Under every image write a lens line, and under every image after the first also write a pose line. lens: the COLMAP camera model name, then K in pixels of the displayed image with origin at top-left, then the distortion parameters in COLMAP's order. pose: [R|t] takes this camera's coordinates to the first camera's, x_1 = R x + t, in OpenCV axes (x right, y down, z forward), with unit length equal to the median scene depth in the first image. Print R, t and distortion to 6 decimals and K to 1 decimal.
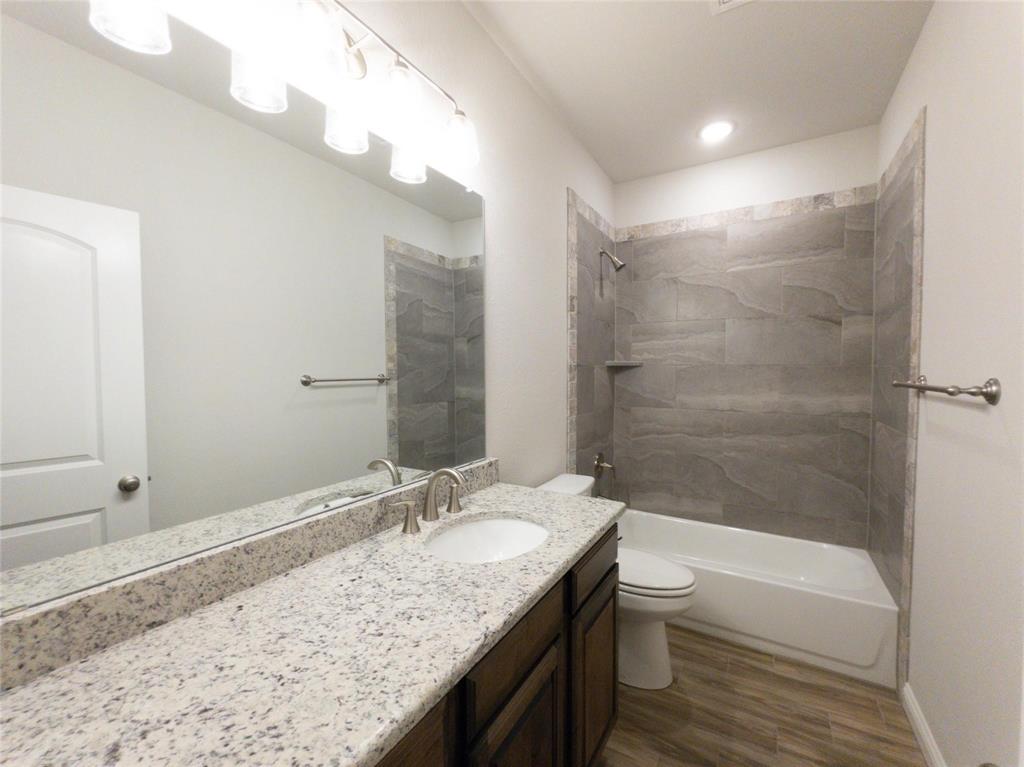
lens RADIAL K [[410.0, 0, 516.5], [0, 410.0, 385.3], [0, 0, 1]] dist [-0.005924, 0.000216]
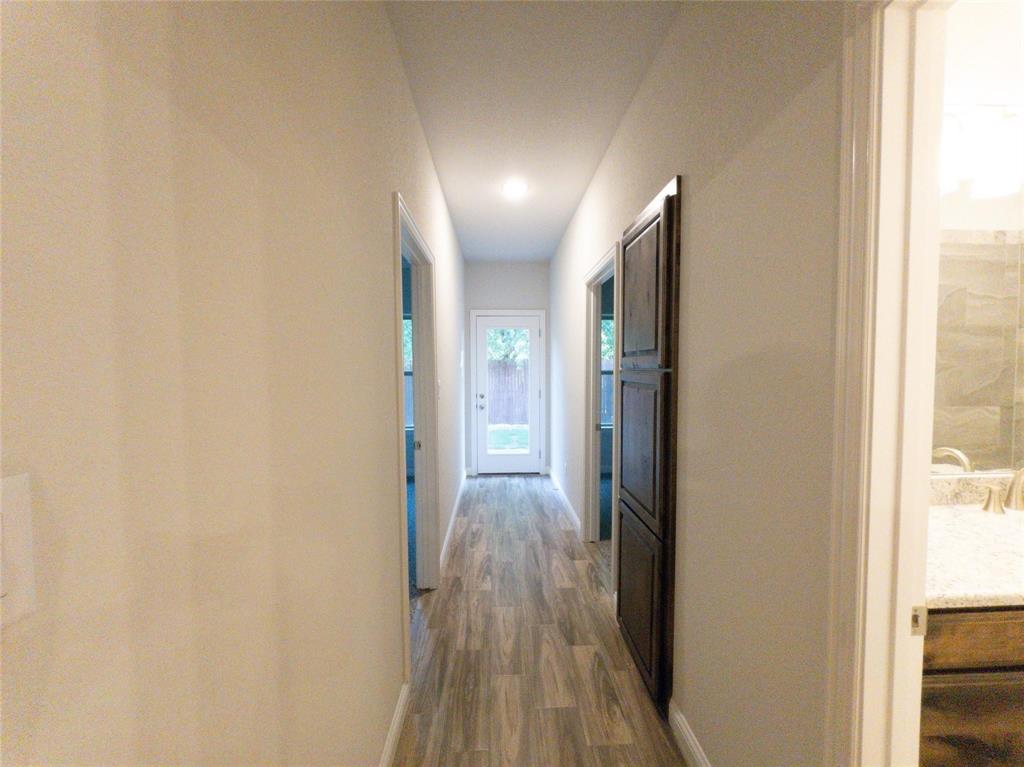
lens RADIAL K [[410.0, 0, 516.1], [0, 410.0, 384.7], [0, 0, 1]] dist [-0.005924, 0.000216]
pose [[0.543088, 0.039887, -0.838728, -0.013106], [-0.027107, 0.999183, 0.029965, -0.002074], [0.839238, 0.006462, 0.543725, -0.279278]]
